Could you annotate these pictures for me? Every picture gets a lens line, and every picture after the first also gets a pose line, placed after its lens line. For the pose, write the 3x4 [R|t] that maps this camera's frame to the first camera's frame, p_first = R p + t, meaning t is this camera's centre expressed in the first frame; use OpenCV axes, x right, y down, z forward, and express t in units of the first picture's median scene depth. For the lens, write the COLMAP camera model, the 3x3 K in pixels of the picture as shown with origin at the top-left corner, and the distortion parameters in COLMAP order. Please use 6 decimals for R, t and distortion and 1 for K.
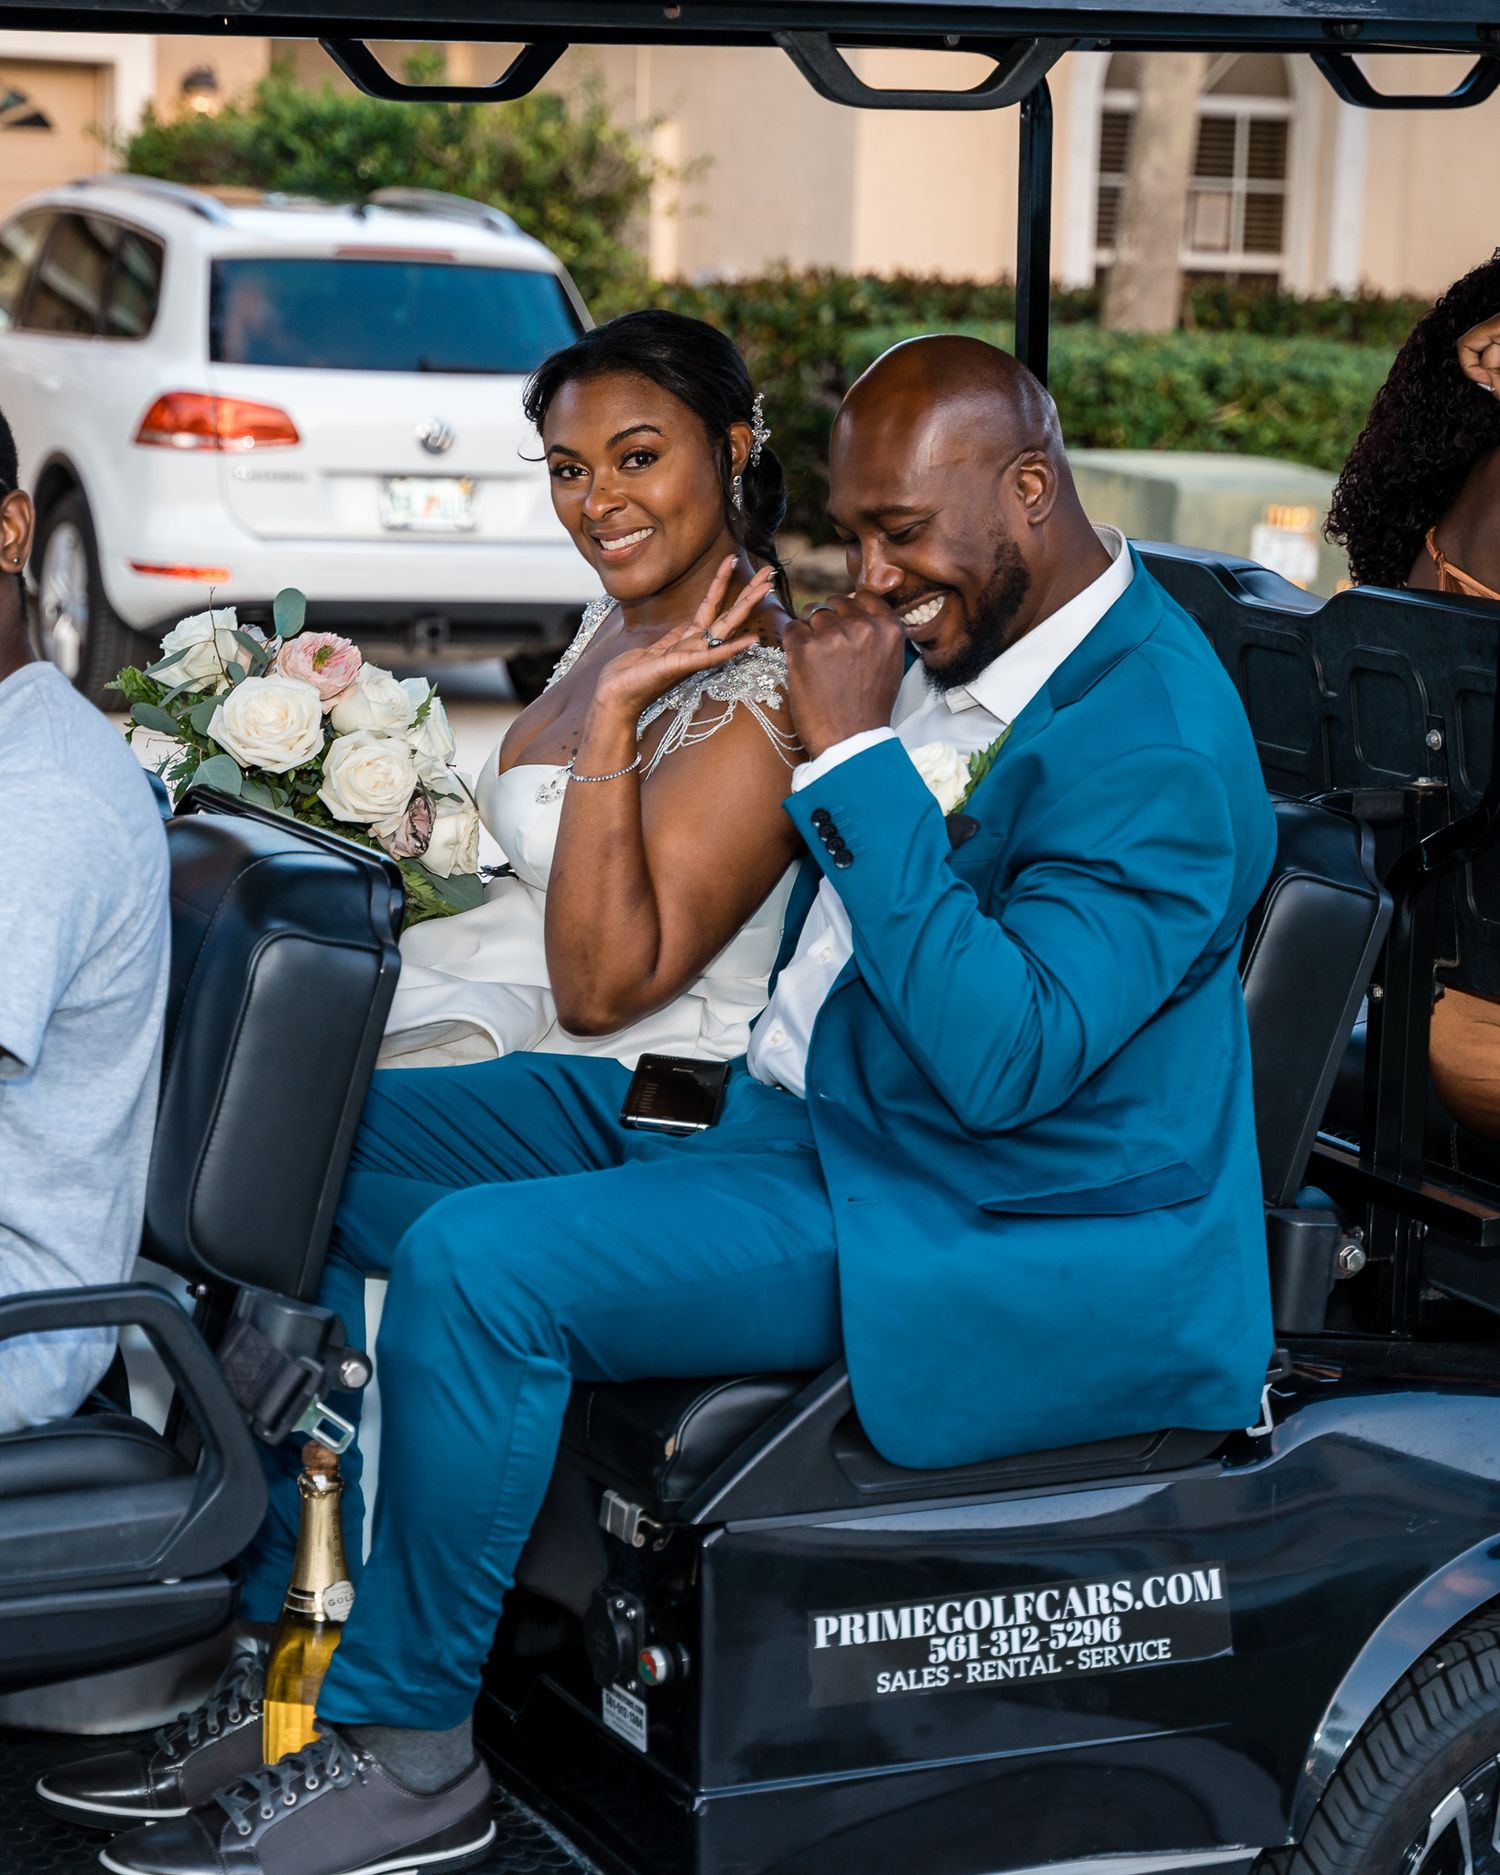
lens RADIAL K [[4521.4, 0, 743.1], [0, 4521.4, 942.8], [0, 0, 1]] dist [0.108185, 0.000000]
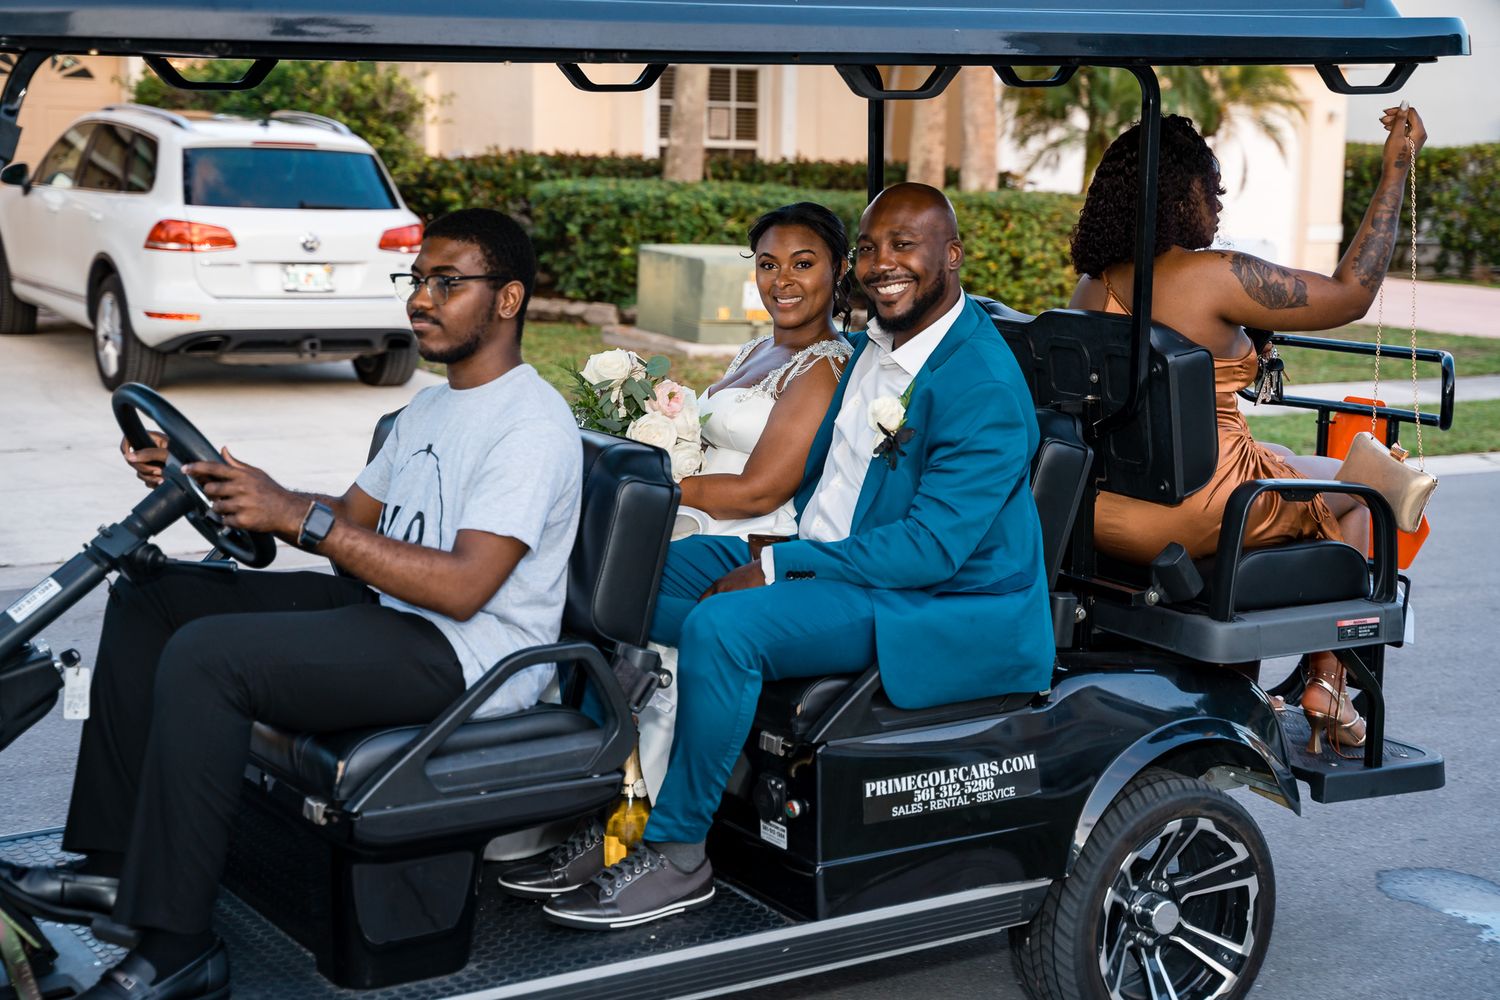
lens RADIAL K [[2342.8, 0, 767.4], [0, 2342.8, 542.5], [0, 0, 1]] dist [0.138298, 0.000000]
pose [[0.991987, -0.036444, 0.120966, -0.146095], [0.034237, 0.999208, 0.020273, 0.006238], [-0.121609, -0.015969, 0.992450, -0.110803]]
